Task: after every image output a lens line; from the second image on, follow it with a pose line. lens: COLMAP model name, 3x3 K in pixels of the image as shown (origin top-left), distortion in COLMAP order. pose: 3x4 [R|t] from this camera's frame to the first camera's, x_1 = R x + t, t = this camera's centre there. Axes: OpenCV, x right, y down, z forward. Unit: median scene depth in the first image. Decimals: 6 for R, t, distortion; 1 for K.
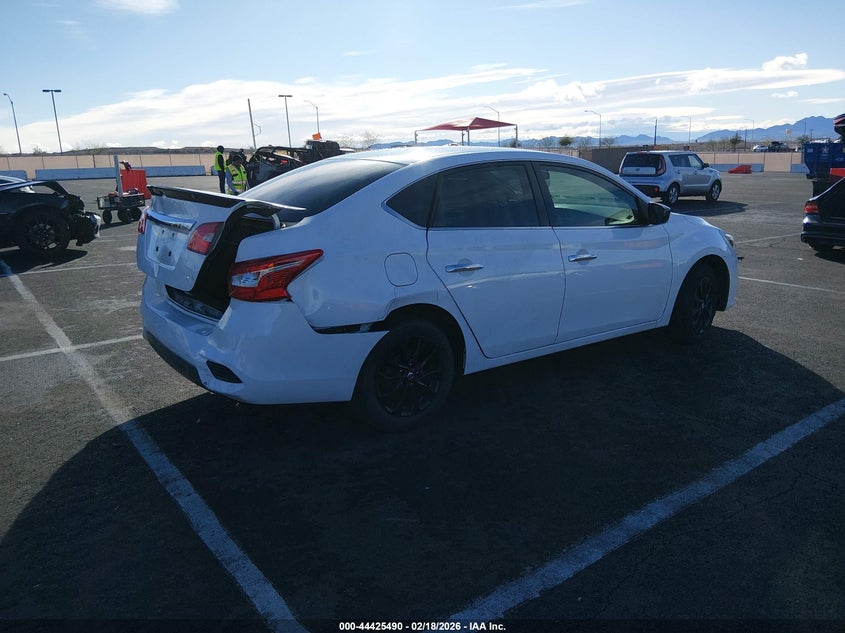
lens RADIAL K [[671.9, 0, 422.5], [0, 671.9, 316.5], [0, 0, 1]] dist [-0.000934, -0.001878]
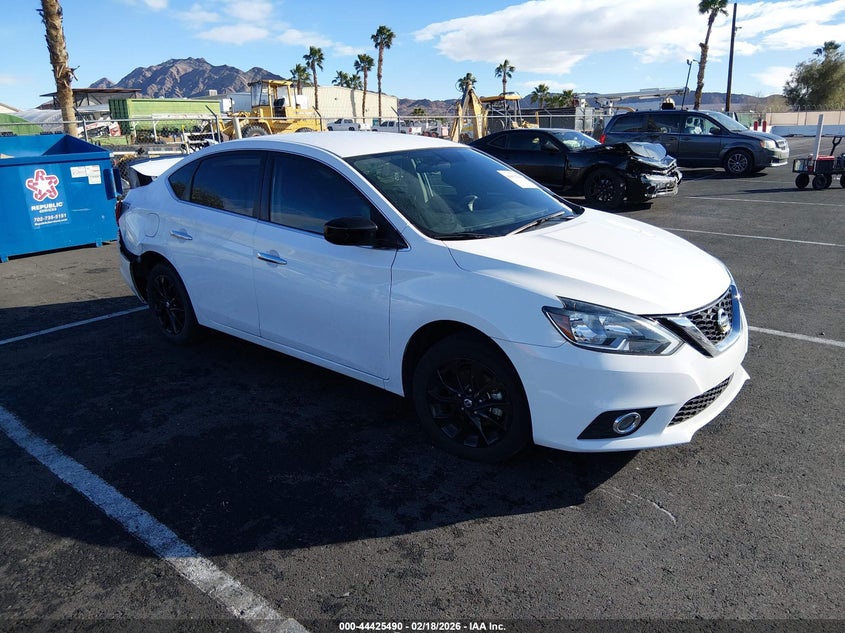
lens RADIAL K [[671.9, 0, 422.5], [0, 671.9, 316.5], [0, 0, 1]] dist [-0.000934, -0.001878]
pose [[0.181771, 0.277653, -0.943328, 1.351421], [-0.205355, 0.948876, 0.239716, -0.317406], [0.961659, 0.150143, 0.229496, 1.153379]]
